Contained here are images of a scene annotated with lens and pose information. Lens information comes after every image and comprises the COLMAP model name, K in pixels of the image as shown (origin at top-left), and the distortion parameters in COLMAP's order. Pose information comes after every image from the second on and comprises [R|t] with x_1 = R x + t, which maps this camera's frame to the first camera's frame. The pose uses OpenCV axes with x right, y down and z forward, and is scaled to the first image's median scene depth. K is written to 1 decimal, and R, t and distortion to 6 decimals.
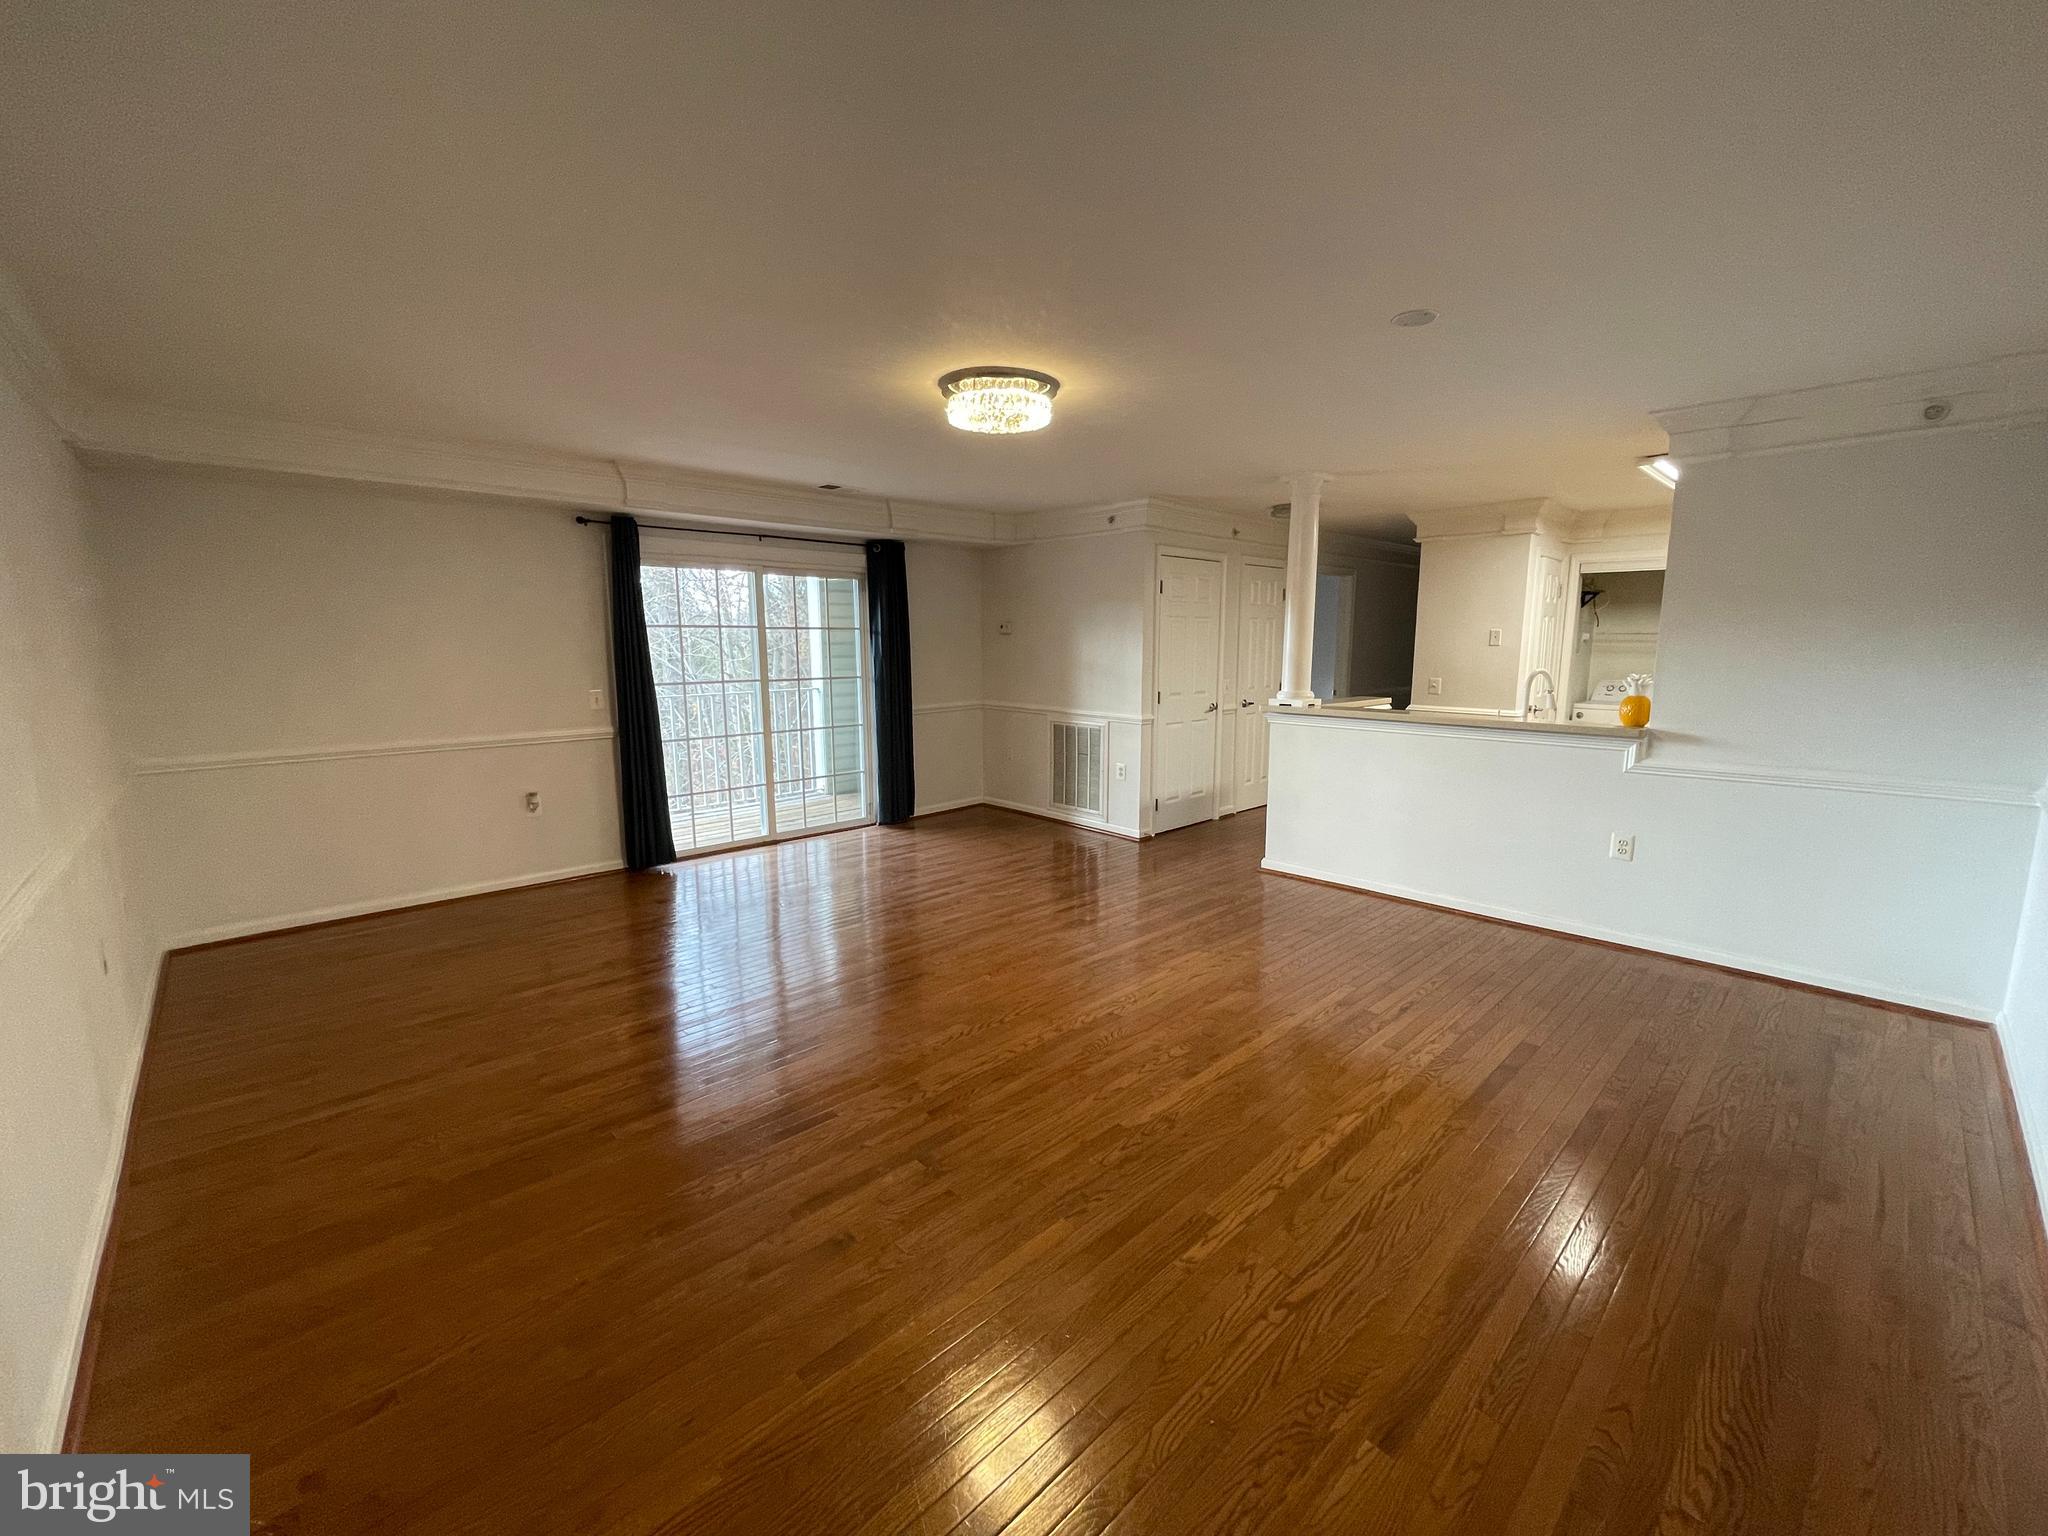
lens RADIAL K [[822.3, 0, 1027.6], [0, 822.3, 769.7], [0, 0, 1]] dist [-0.004381, -0.000266]
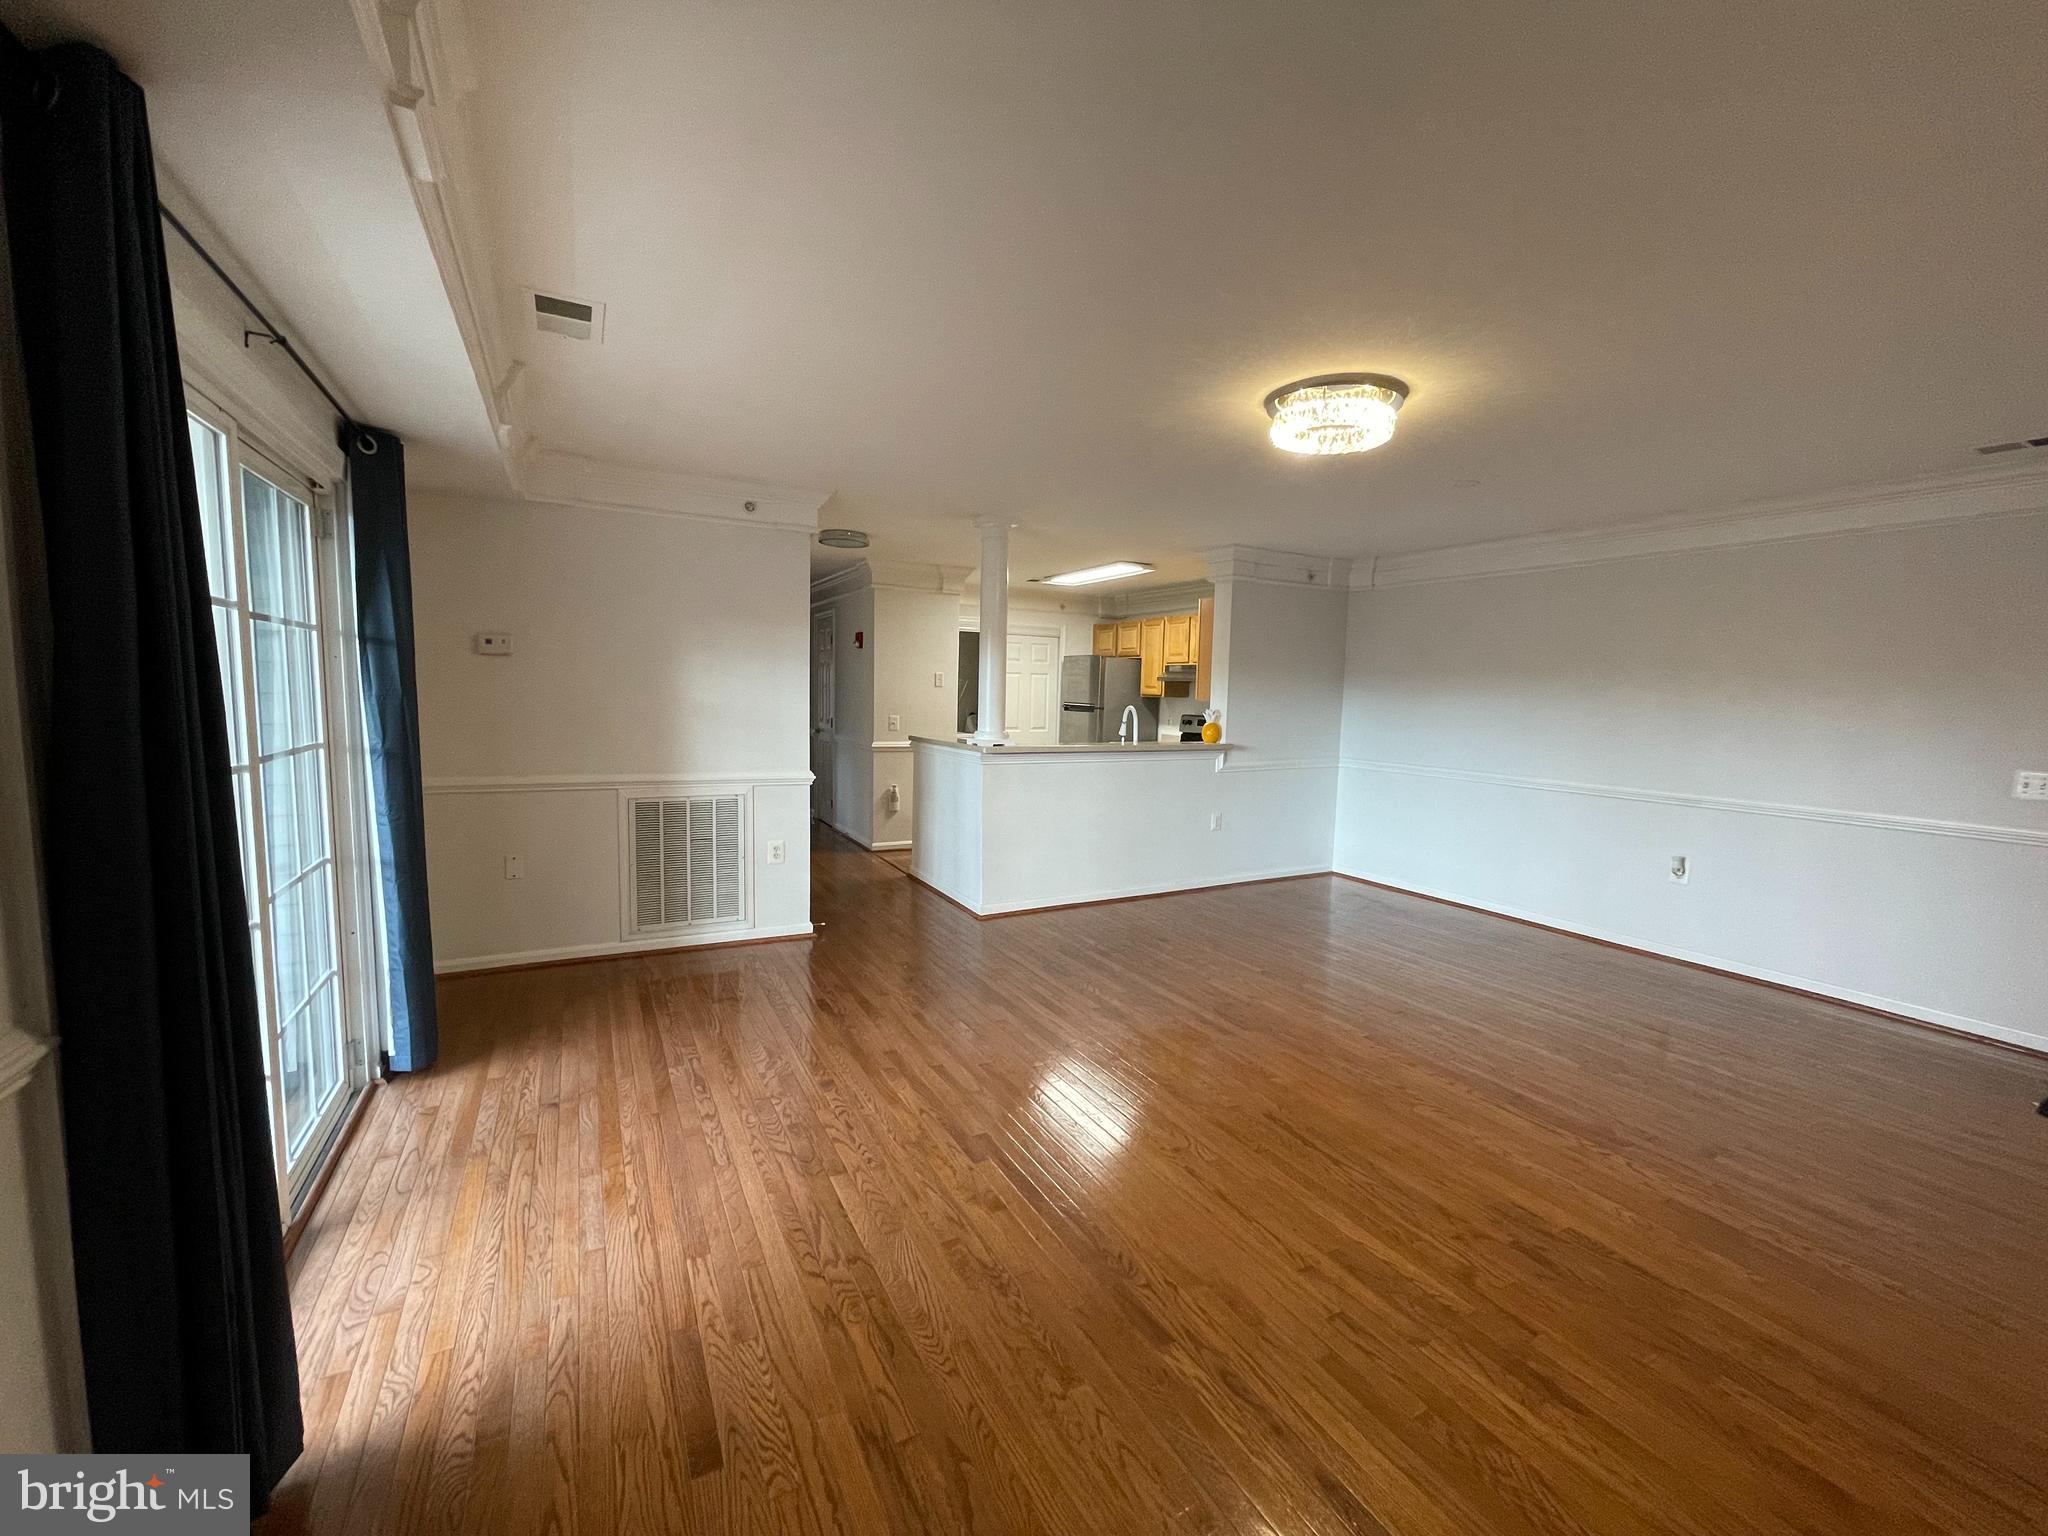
lens RADIAL K [[822.3, 0, 1024.6], [0, 822.3, 772.8], [0, 0, 1]] dist [-0.004381, -0.000266]
pose [[0.265523, -0.090438, 0.959853, -0.538612], [0.124878, 0.990430, 0.058774, -0.084891], [-0.955983, 0.104258, 0.274276, 0.590252]]
